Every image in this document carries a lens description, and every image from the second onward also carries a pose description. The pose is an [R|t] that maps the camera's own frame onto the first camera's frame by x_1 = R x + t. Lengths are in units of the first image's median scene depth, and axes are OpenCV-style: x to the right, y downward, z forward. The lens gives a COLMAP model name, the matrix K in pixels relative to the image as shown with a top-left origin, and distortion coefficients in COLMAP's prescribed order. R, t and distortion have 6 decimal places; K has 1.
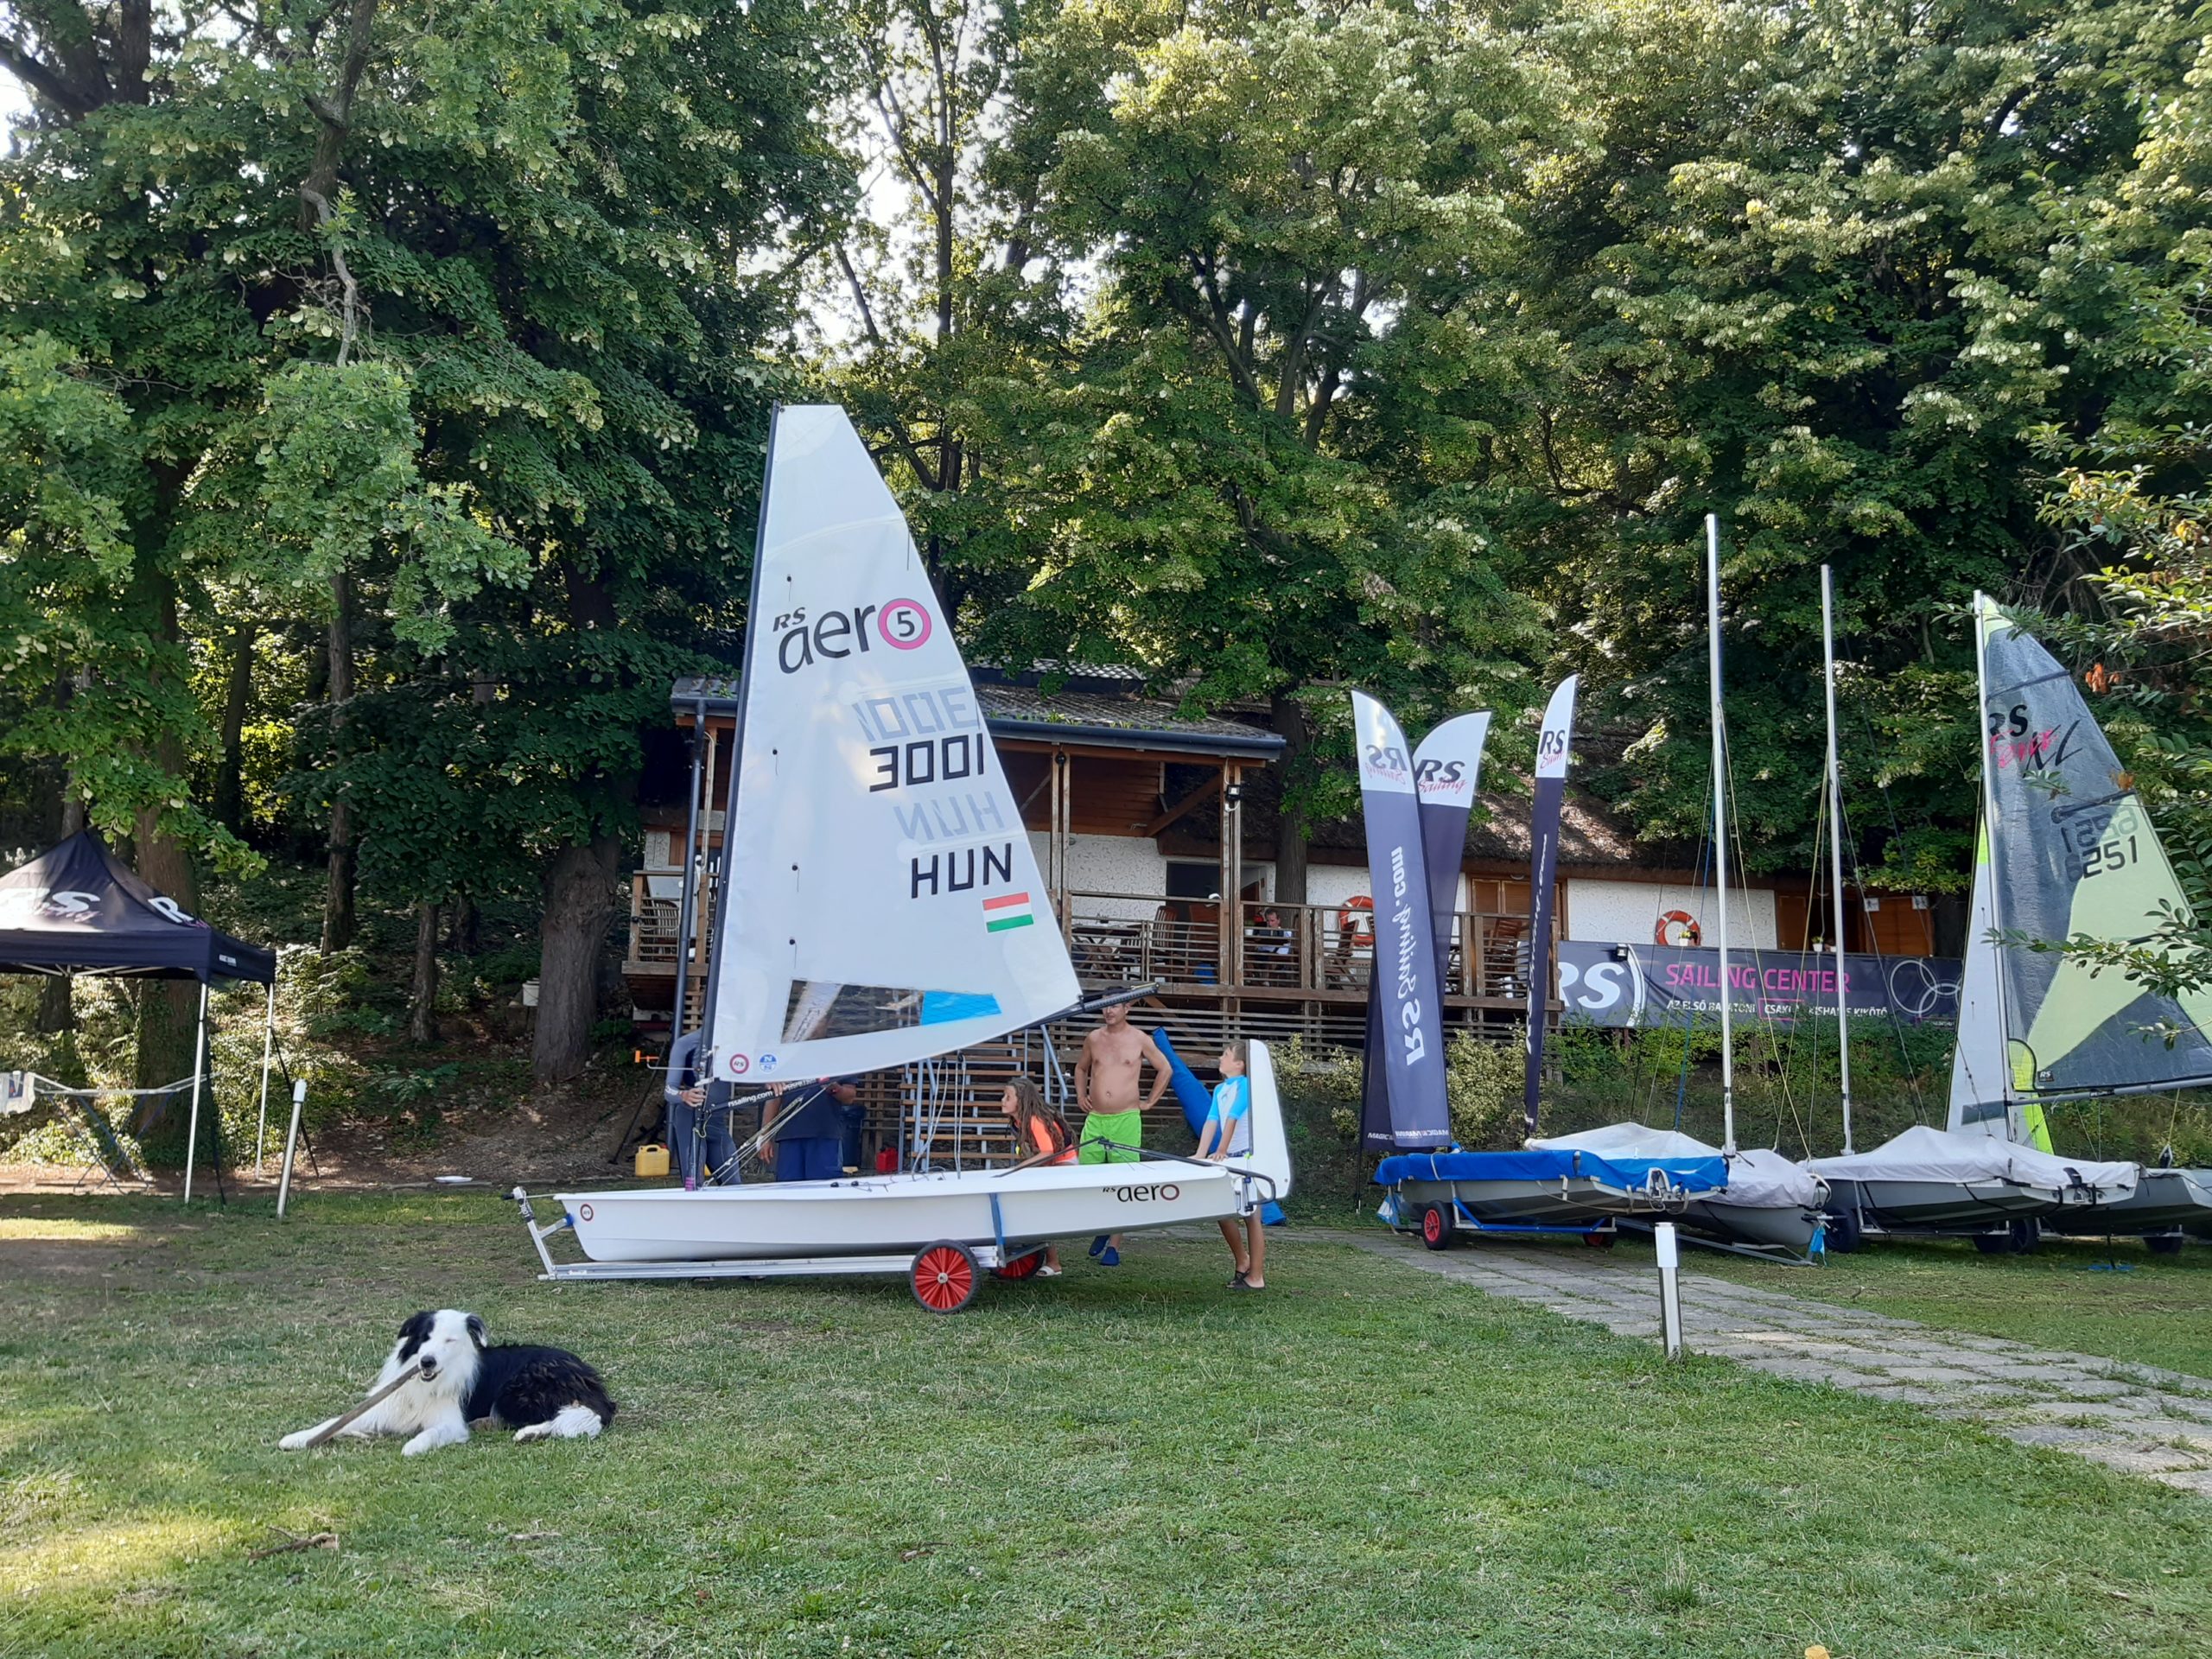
lens RADIAL K [[1757.5, 0, 1130.2], [0, 1757.5, 836.1], [0, 0, 1]] dist [0.062403, -0.101213]
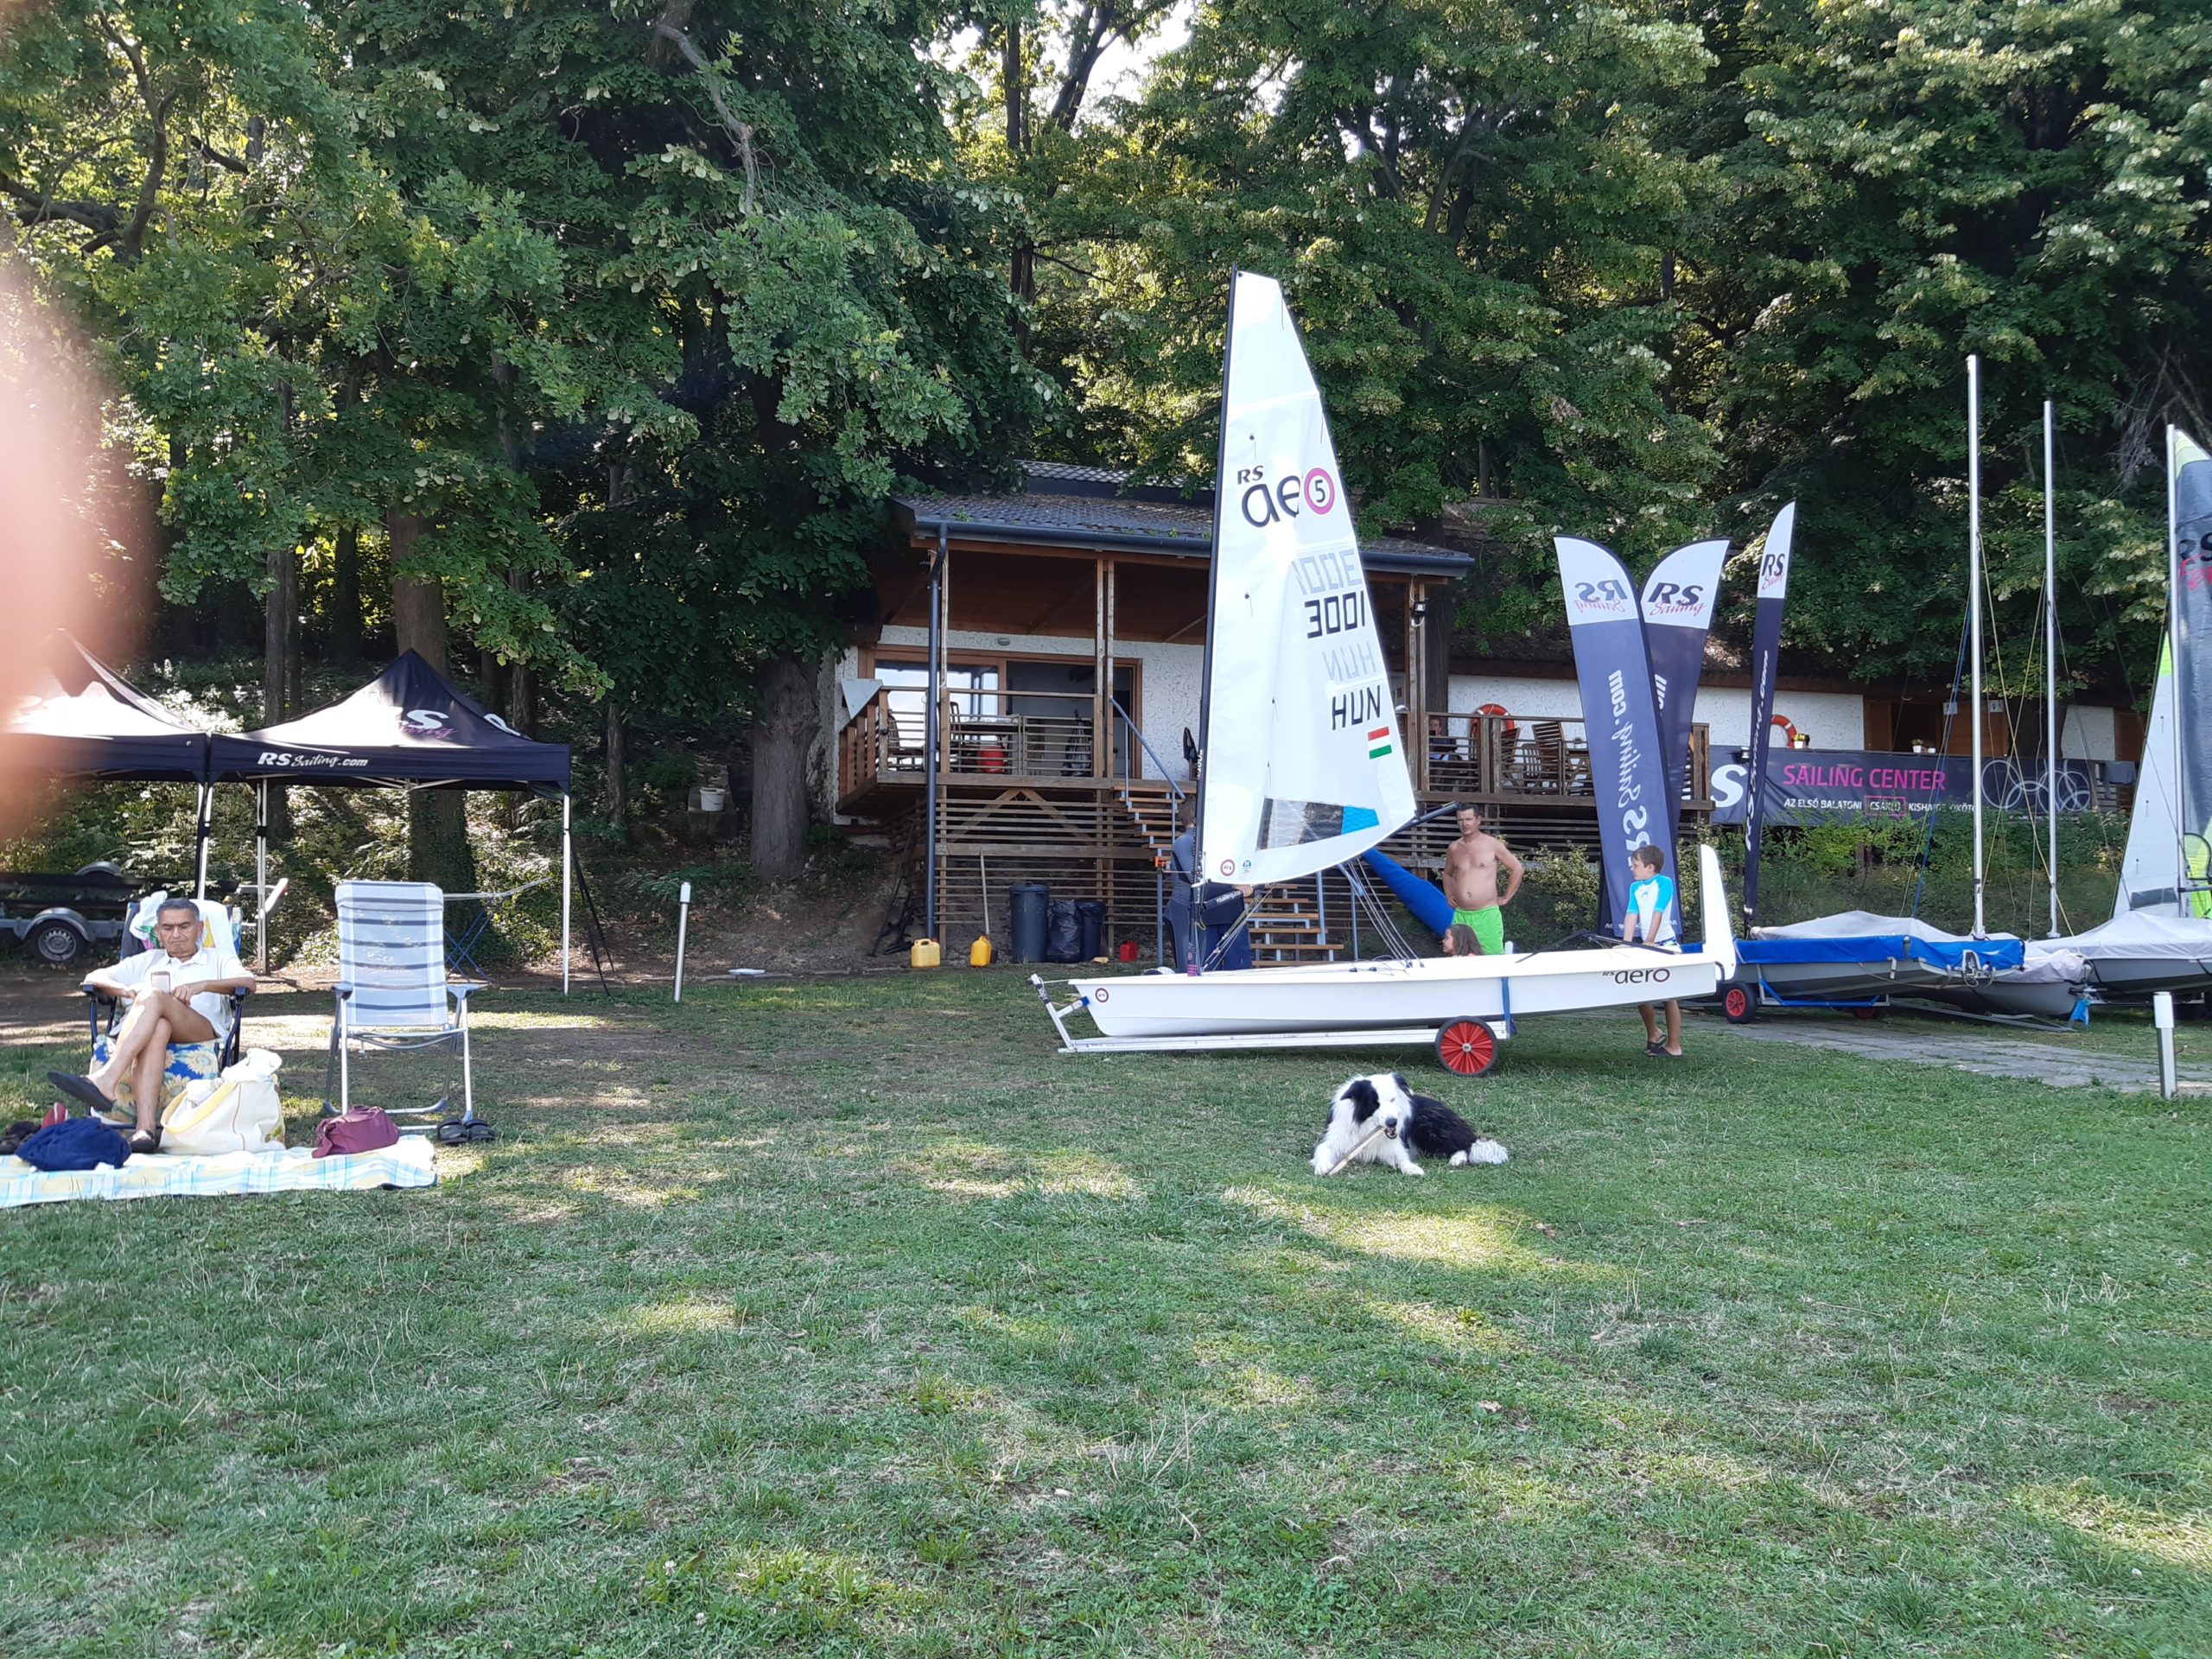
lens RADIAL K [[1757.5, 0, 1111.6], [0, 1757.5, 832.4], [0, 0, 1]] dist [0.062403, -0.101213]
pose [[0.998835, -0.008032, 0.047583, -0.234154], [0.002610, 0.993599, 0.112934, -0.014729], [-0.048186, -0.112678, 0.992462, -0.080596]]
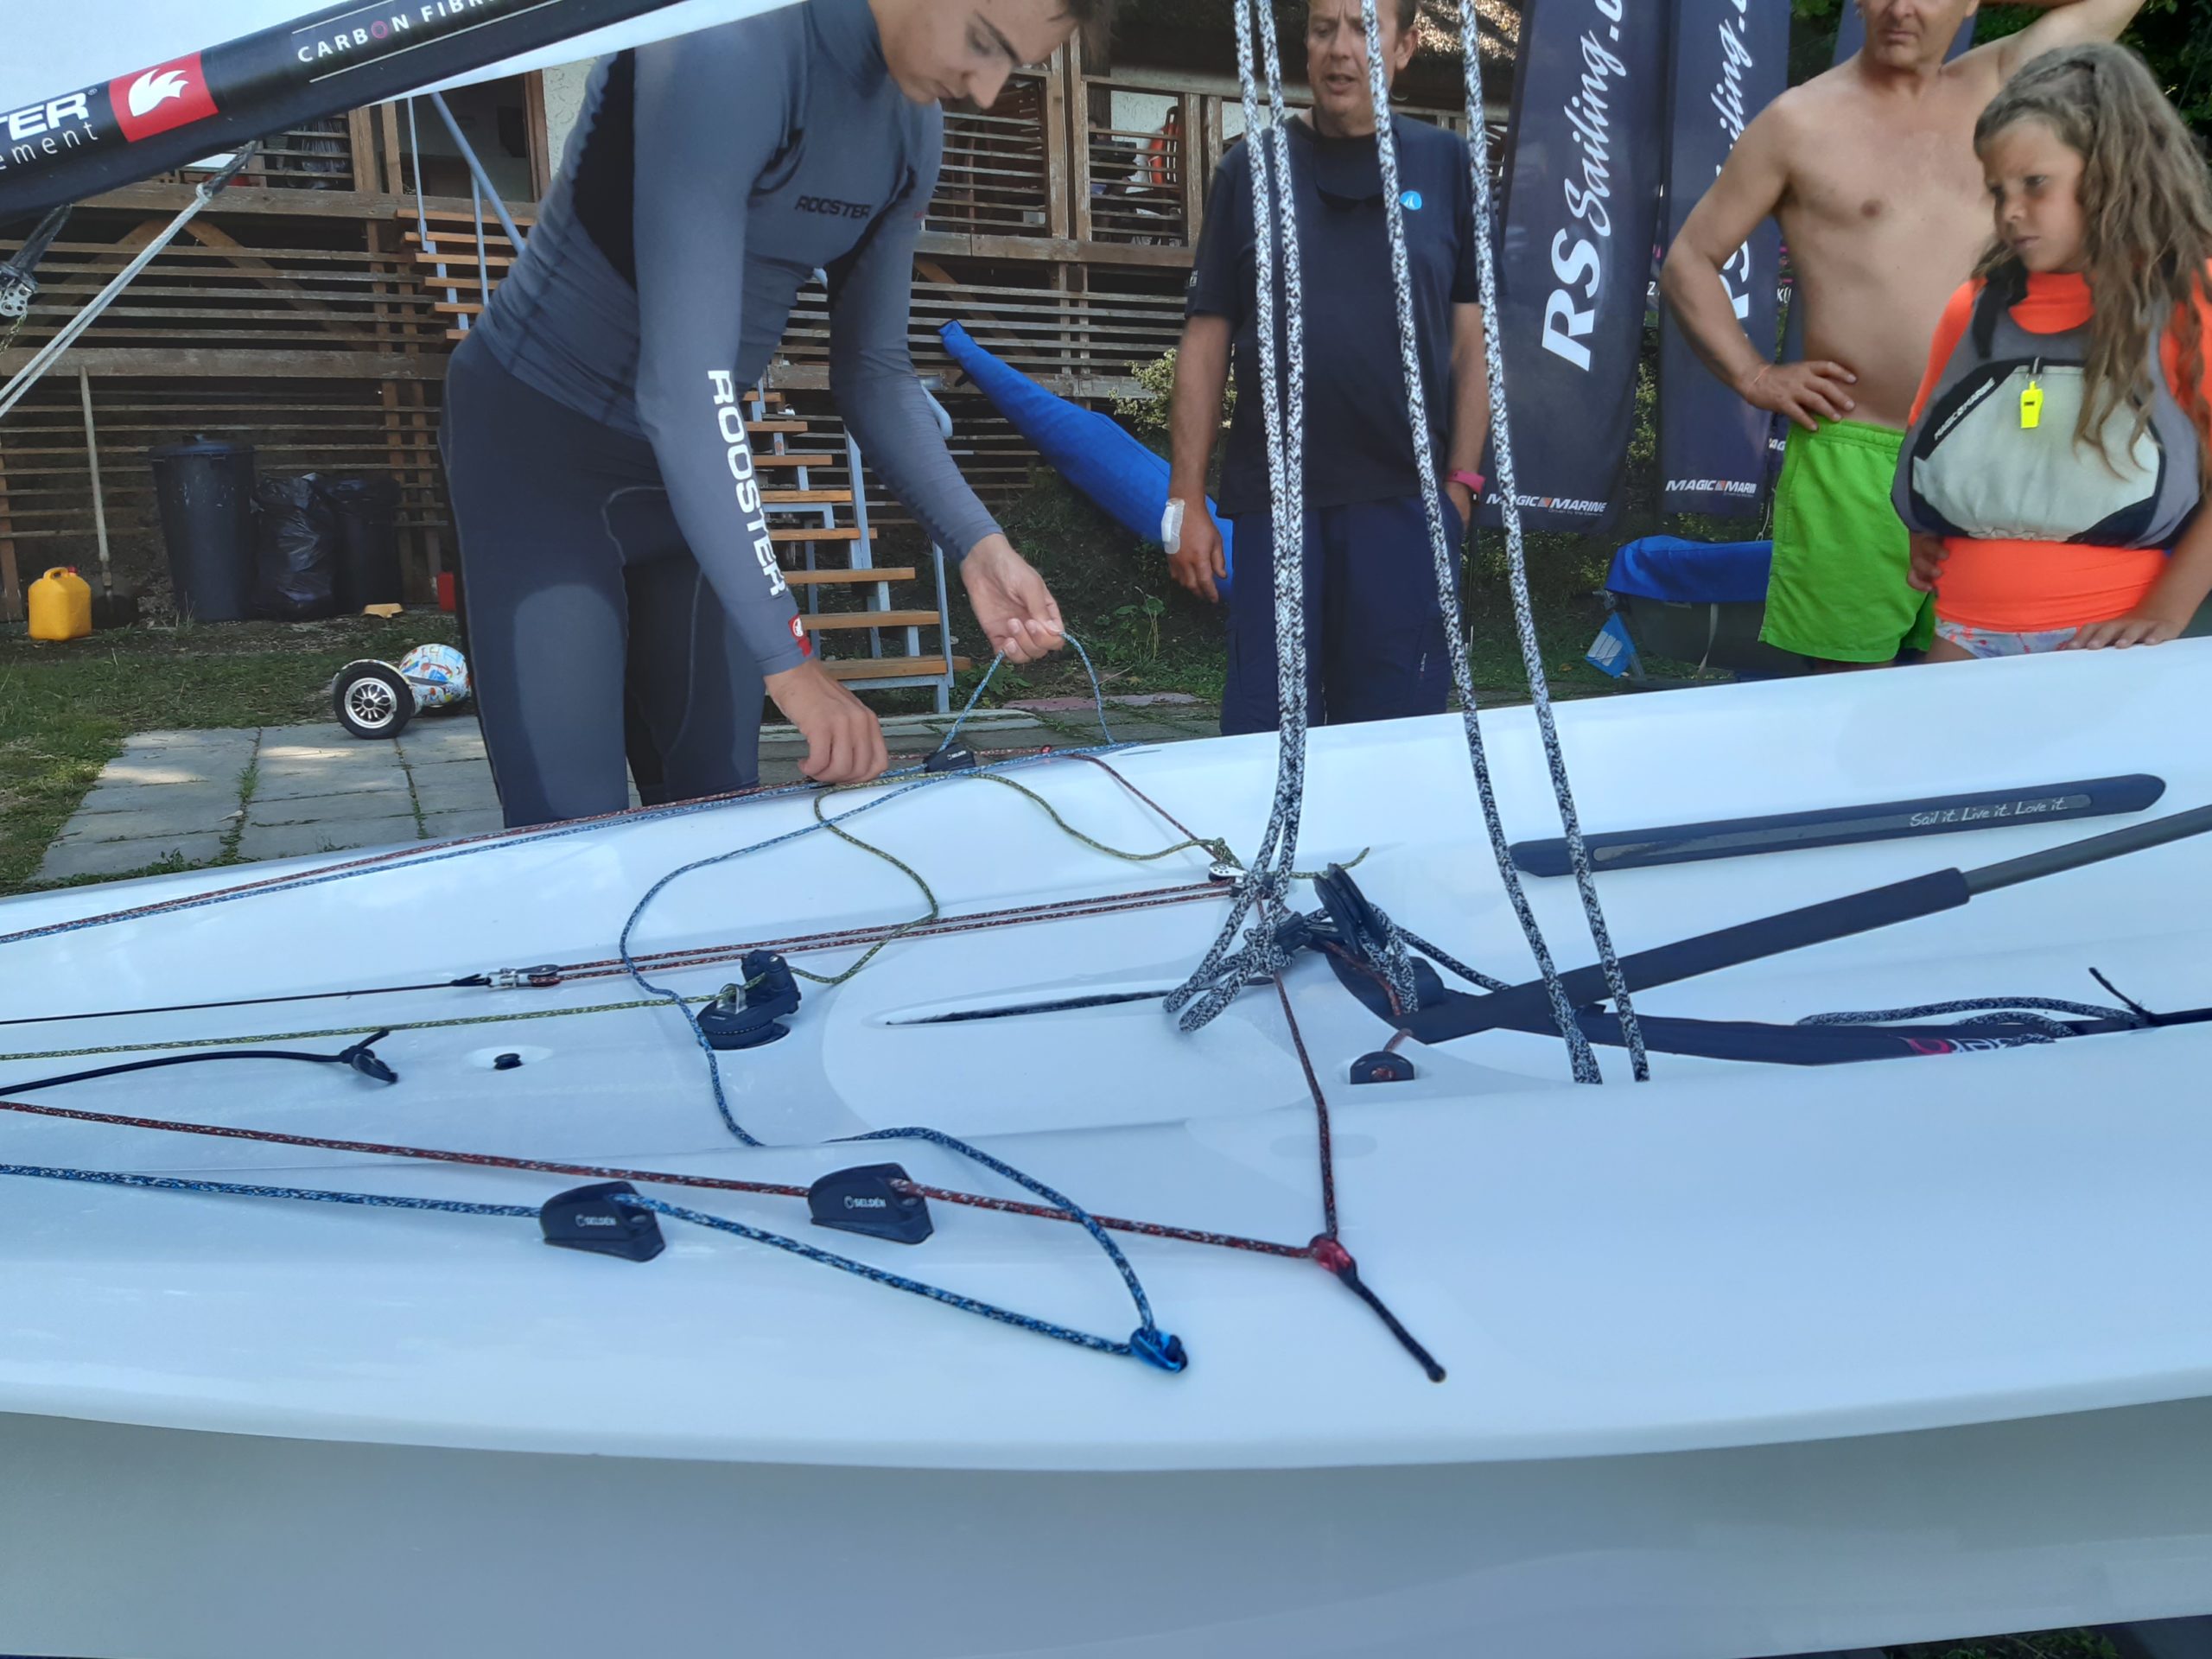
lens RADIAL K [[1757.5, 0, 1150.2], [0, 1757.5, 868.6], [0, 0, 1]] dist [0.062403, -0.101213]
pose [[0.962123, -0.091639, 0.256750, -0.100205], [-0.006045, 0.934405, 0.356160, 0.092954], [-0.272547, -0.344222, 0.898459, 0.561630]]
